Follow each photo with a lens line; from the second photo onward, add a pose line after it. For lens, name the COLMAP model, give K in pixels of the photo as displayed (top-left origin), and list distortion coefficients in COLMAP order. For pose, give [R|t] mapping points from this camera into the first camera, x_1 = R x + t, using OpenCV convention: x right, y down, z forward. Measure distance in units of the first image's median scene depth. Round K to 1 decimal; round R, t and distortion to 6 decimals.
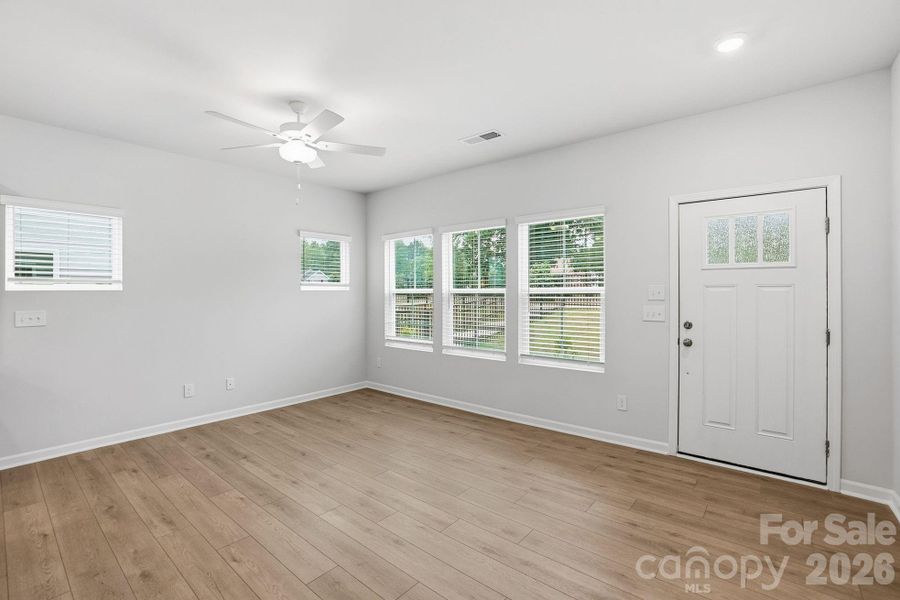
lens RADIAL K [[400.7, 0, 445.1], [0, 400.7, 295.4], [0, 0, 1]] dist [-0.034735, 0.002955]
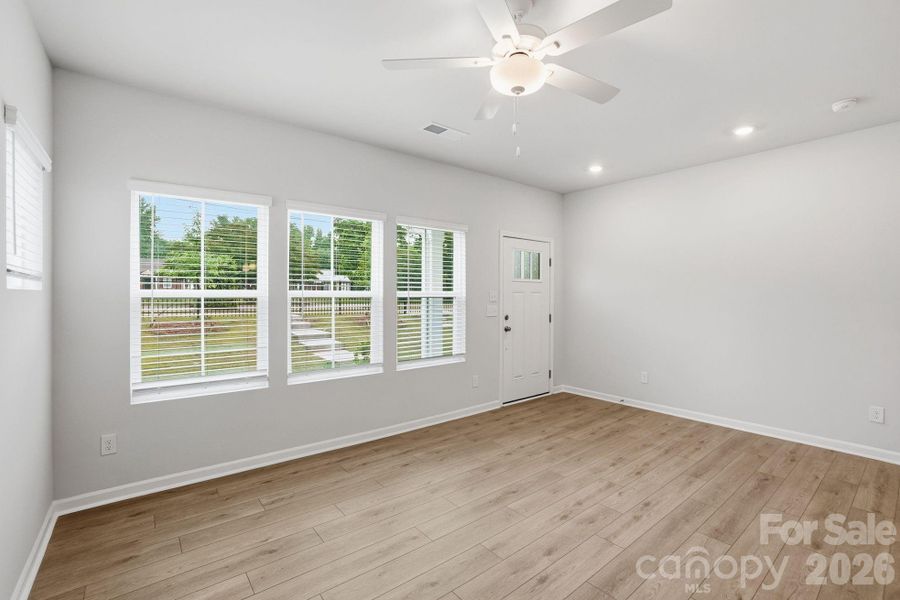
lens RADIAL K [[400.7, 0, 451.5], [0, 400.7, 295.2], [0, 0, 1]] dist [-0.034735, 0.002955]
pose [[0.189557, 0.008531, 0.981833, -1.052927], [0.007510, 0.999920, -0.010138, 0.002308], [-0.981841, 0.009295, 0.189477, 1.014322]]
